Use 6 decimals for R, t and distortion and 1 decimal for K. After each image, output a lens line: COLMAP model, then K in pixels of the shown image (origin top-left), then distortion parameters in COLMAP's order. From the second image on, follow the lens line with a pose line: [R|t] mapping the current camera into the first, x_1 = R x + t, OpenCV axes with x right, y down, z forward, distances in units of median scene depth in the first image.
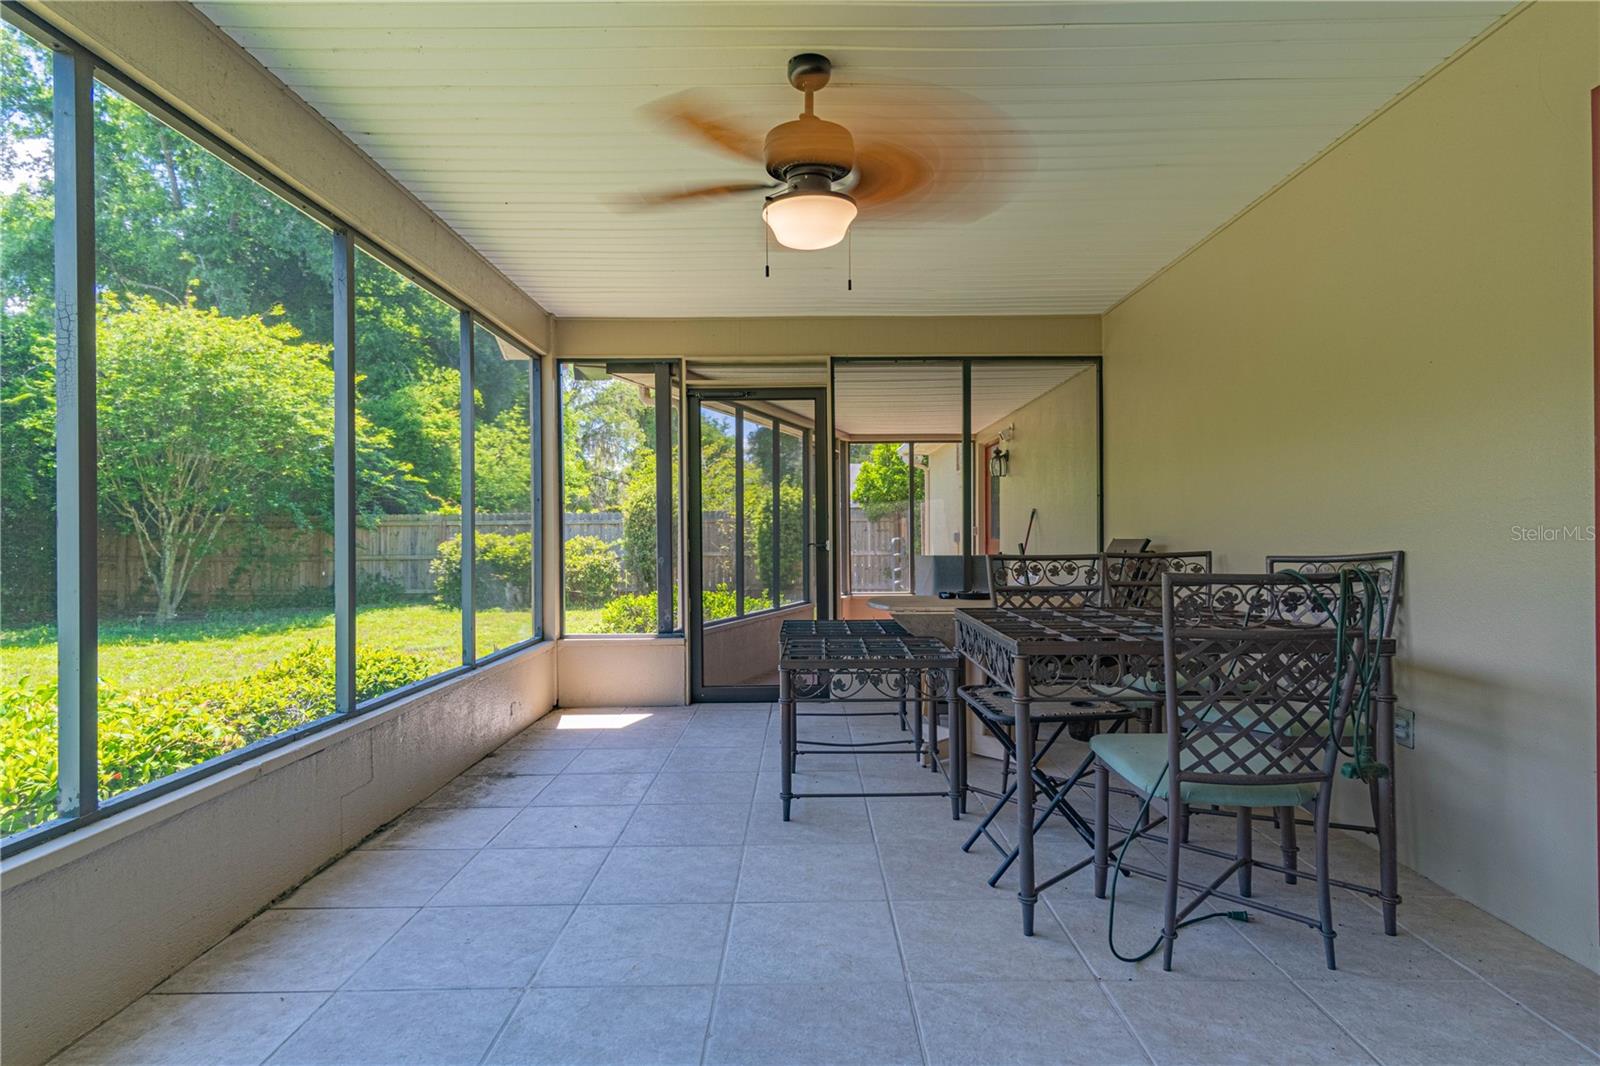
lens RADIAL K [[847.7, 0, 801.3], [0, 847.7, 528.5], [0, 0, 1]] dist [0.005862, 0.000168]
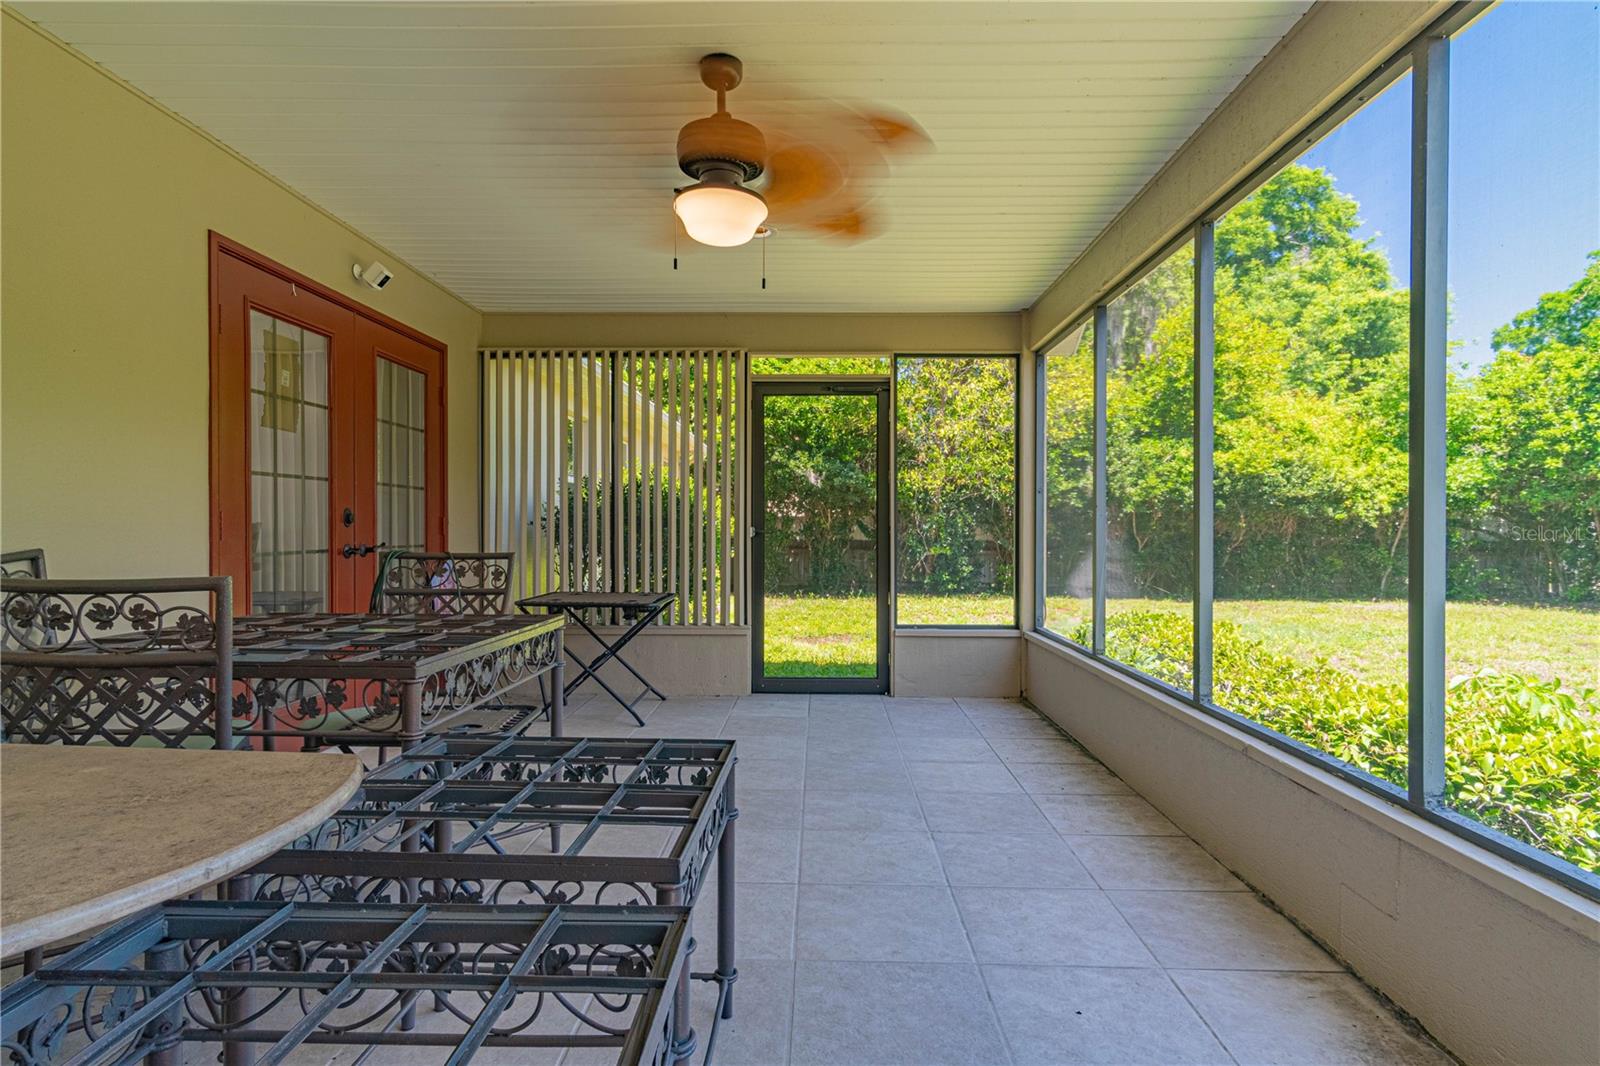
lens RADIAL K [[847.7, 0, 798.8], [0, 847.7, 531.0], [0, 0, 1]] dist [0.005862, 0.000168]
pose [[-0.999818, 0.002241, 0.018923, -0.091118], [0.002240, 0.999997, -0.000047, 0.011905], [-0.018923, -0.000005, -0.999821, 1.831885]]
